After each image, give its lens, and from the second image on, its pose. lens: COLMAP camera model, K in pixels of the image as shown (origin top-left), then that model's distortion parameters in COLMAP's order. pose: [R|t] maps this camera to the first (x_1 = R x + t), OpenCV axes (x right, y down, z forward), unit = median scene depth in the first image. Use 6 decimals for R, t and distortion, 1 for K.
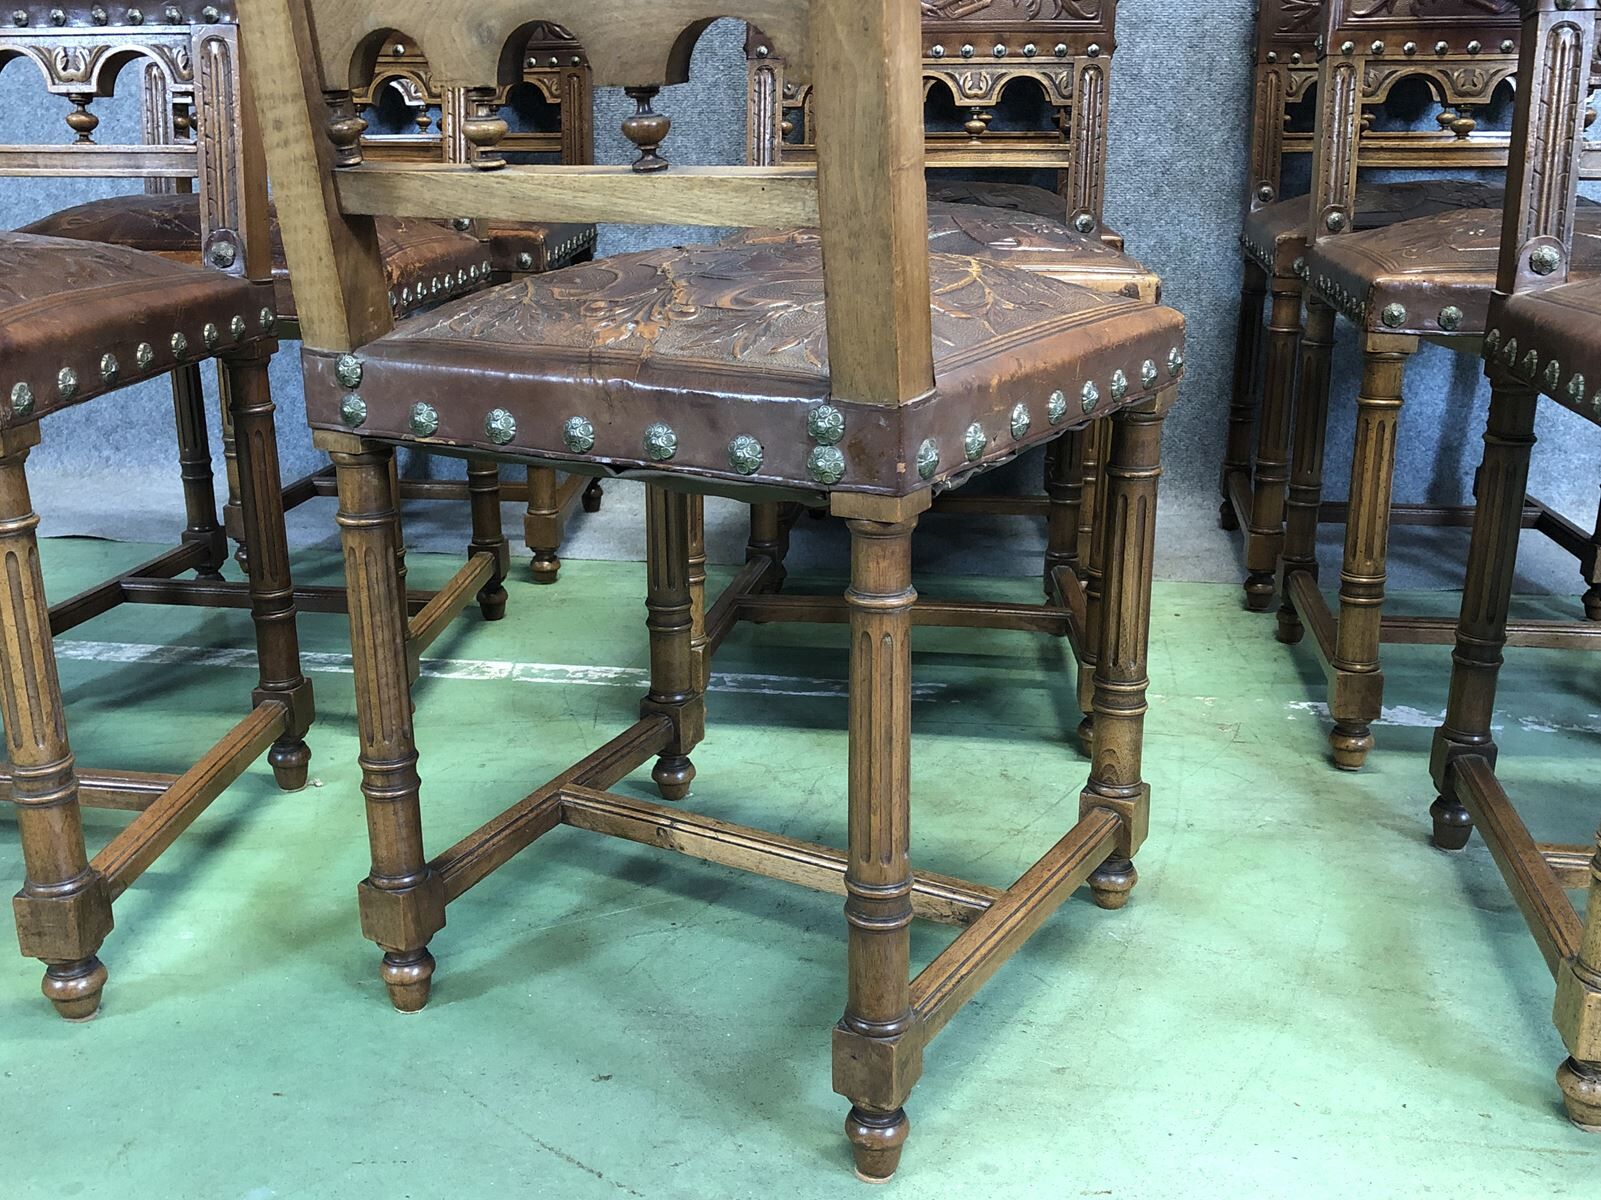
lens RADIAL K [[1523.1, 0, 786.6], [0, 1523.1, 570.1], [0, 0, 1]] dist [0.000848, 0.000000]
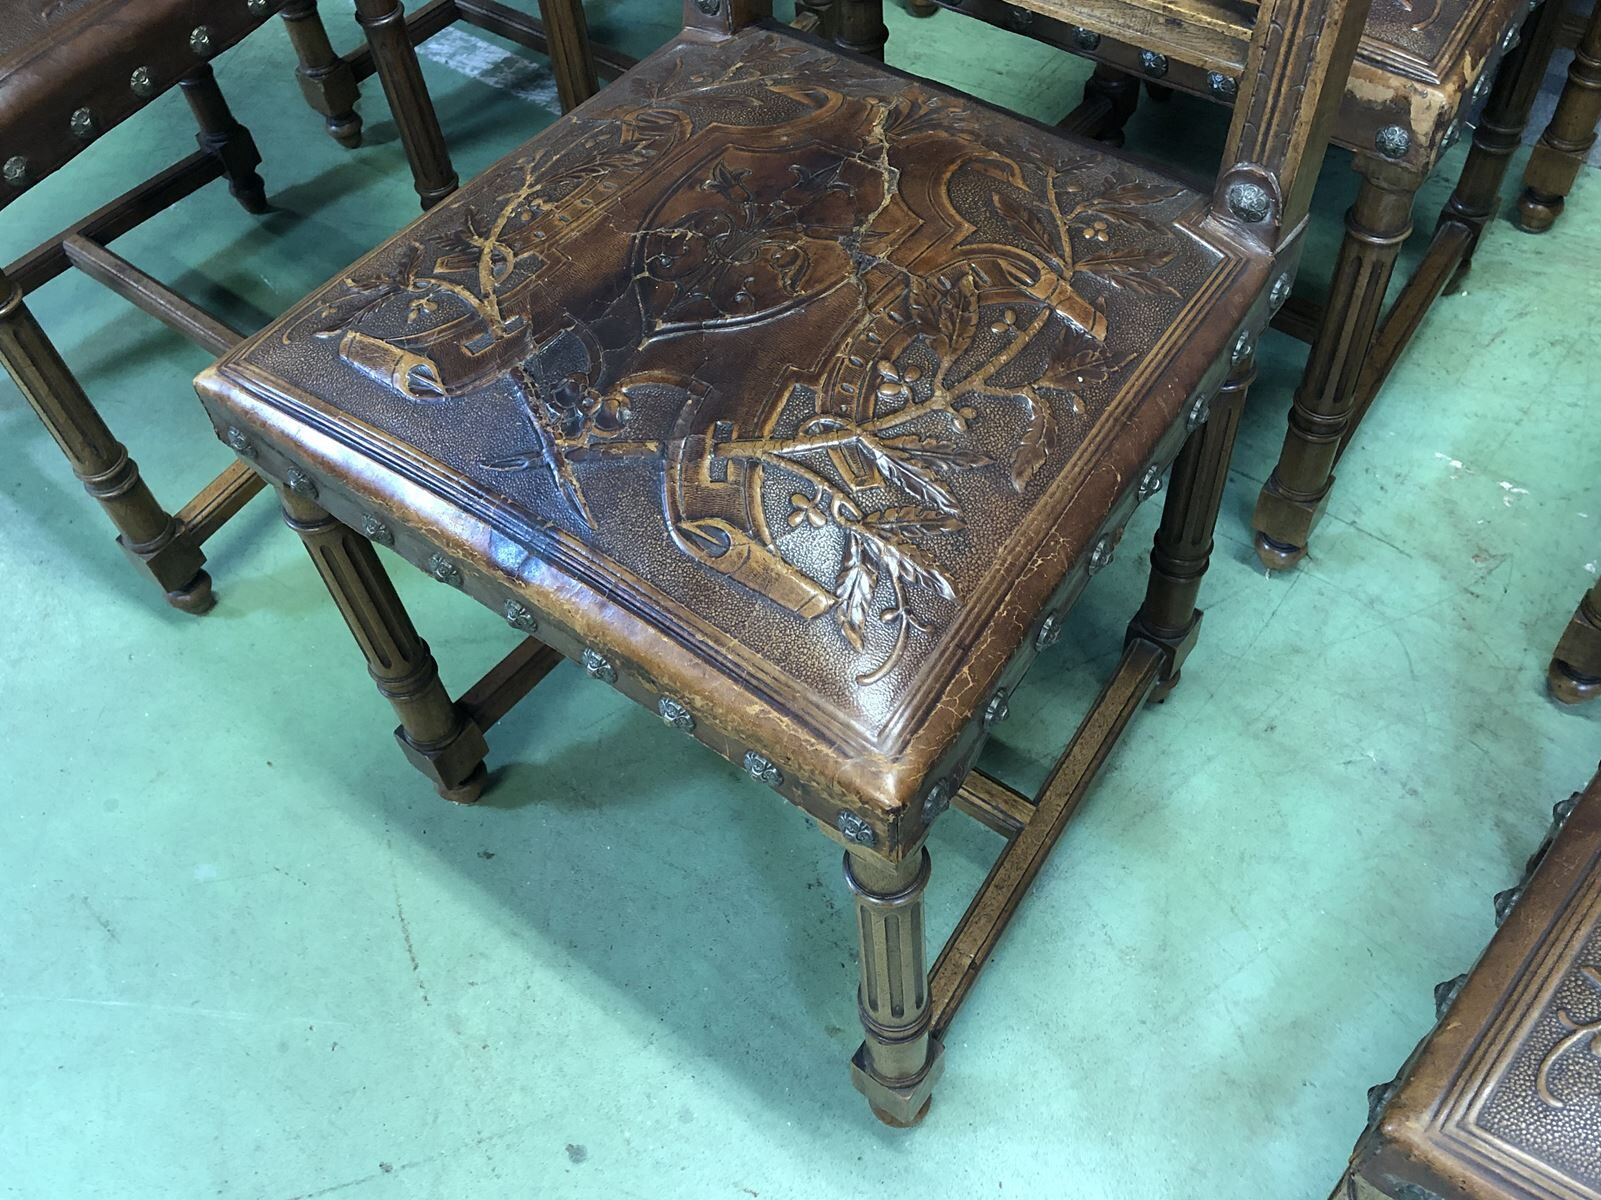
lens RADIAL K [[1472.2, 0, 796.4], [0, 1472.2, 601.5], [0, 0, 1]] dist [0.009966, 0.000000]
pose [[0.866932, 0.364048, -0.340438, 0.315320], [-0.080072, 0.775878, 0.625780, -0.430631], [0.491952, -0.515249, 0.701784, 0.334840]]
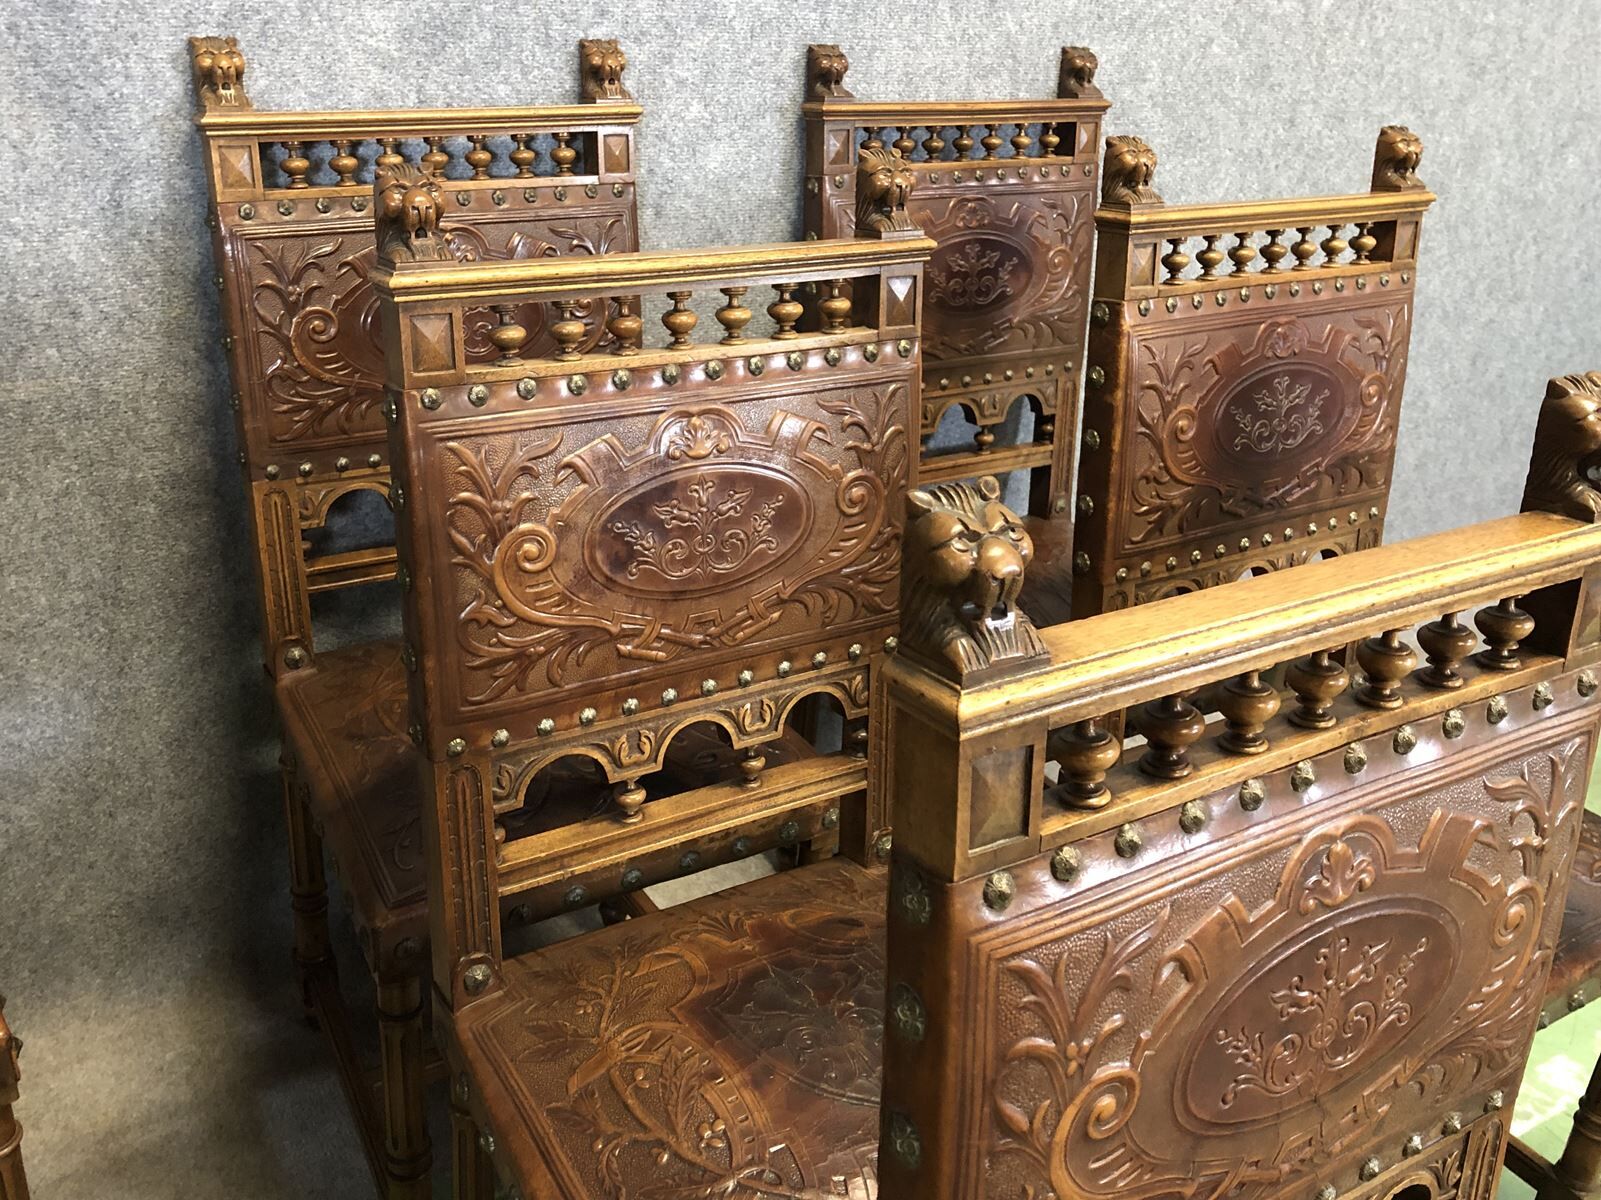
lens RADIAL K [[1472.2, 0, 798.4], [0, 1472.2, 588.5], [0, 0, 1]] dist [0.009966, 0.000000]
pose [[0.771339, -0.224890, 0.595366, -0.346669], [0.110026, 0.968521, 0.223297, -0.723901], [-0.626842, -0.106732, 0.771801, 0.648633]]
